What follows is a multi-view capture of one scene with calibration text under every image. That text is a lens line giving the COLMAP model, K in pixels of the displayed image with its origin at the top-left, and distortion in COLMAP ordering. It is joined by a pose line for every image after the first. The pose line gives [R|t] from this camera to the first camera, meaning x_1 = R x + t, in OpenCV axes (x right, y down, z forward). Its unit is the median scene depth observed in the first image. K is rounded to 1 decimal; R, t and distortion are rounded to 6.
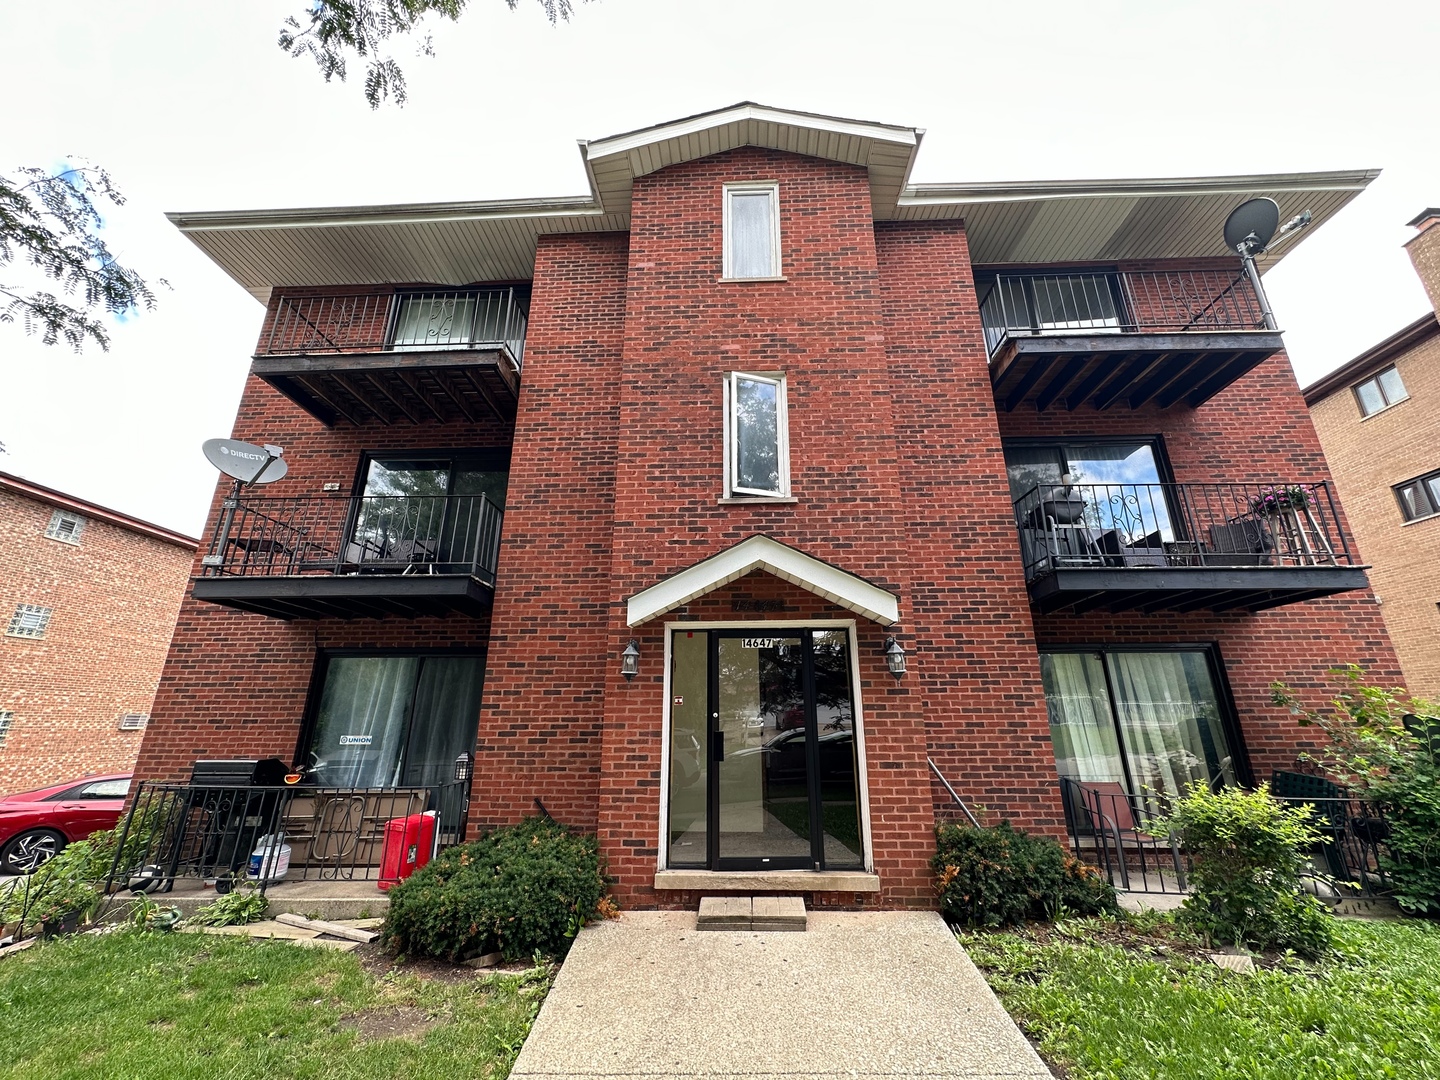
lens RADIAL K [[573.9, 0, 717.0], [0, 573.9, 541.6], [0, 0, 1]] dist [-0.002759, 0.000837]
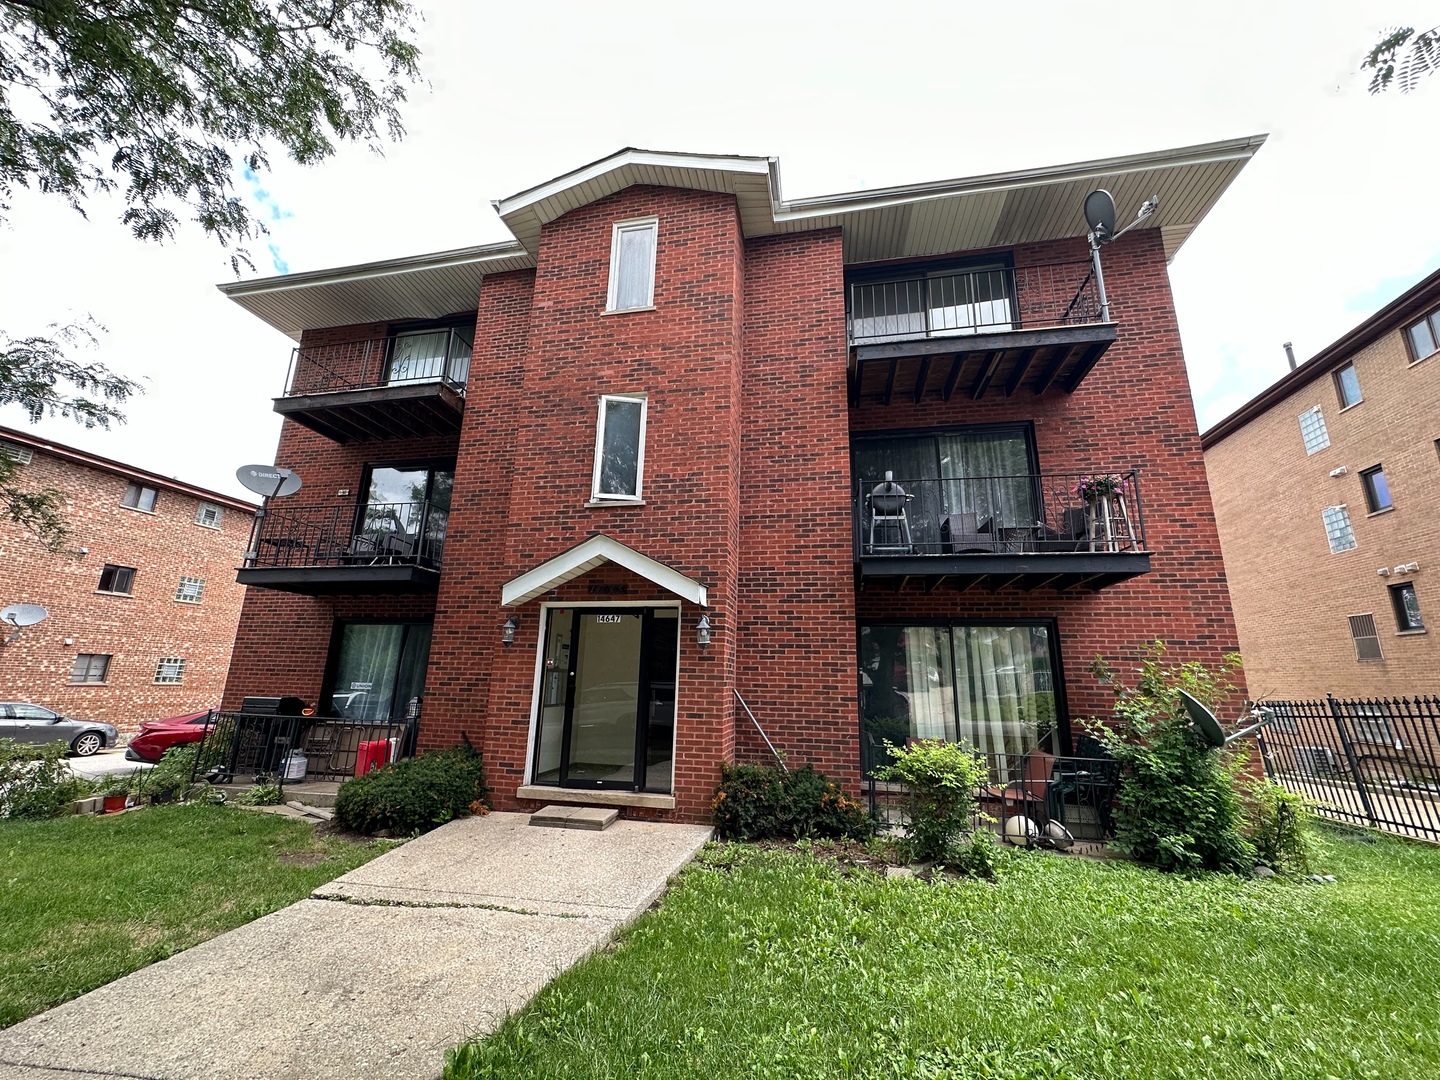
lens RADIAL K [[573.9, 0, 717.0], [0, 573.9, 541.6], [0, 0, 1]] dist [-0.002759, 0.000837]
pose [[0.986472, -0.014919, -0.163250, 0.445885], [0.026284, 0.997361, 0.067682, -0.062446], [0.161810, -0.071058, 0.984260, -0.169384]]
